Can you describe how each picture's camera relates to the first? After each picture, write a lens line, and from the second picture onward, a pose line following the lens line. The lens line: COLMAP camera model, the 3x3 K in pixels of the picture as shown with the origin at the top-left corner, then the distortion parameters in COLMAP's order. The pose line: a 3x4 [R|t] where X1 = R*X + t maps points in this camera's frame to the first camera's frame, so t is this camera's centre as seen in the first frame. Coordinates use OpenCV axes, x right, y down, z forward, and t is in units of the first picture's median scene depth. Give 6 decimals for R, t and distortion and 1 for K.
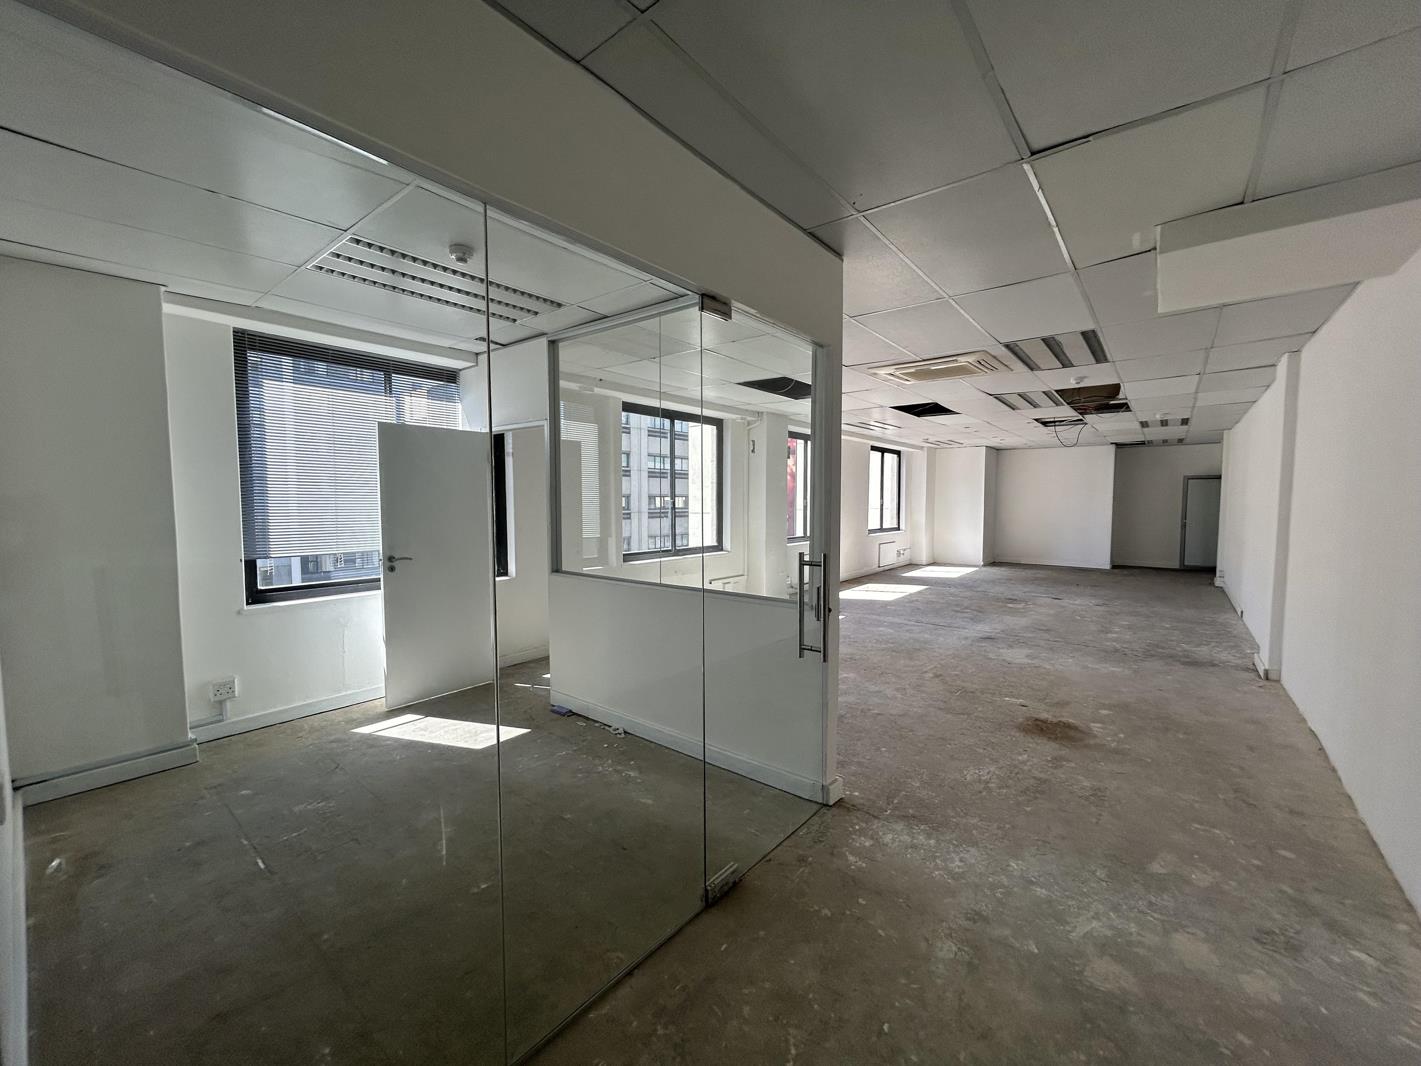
lens RADIAL K [[569.1, 0, 707.8], [0, 569.1, 534.1], [0, 0, 1]] dist [0.001795, 0.000071]
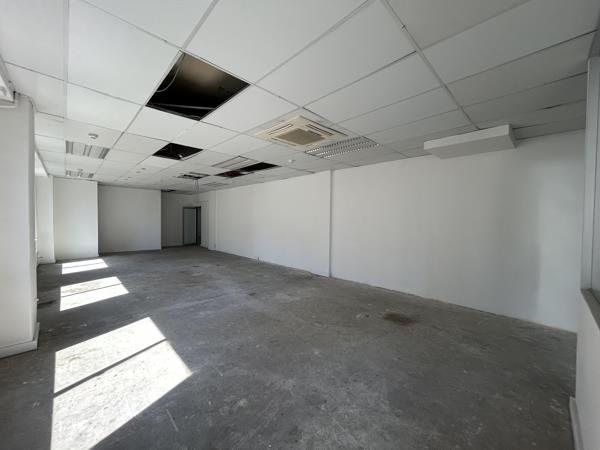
lens RADIAL K [[240.3, 0, 298.5], [0, 240.3, 222.8], [0, 0, 1]] dist [0.001795, 0.000071]
pose [[0.126995, -0.020014, 0.991701, -0.329759], [0.049745, 0.998667, 0.013784, -0.063945], [-0.990655, 0.047581, 0.127821, 1.044002]]
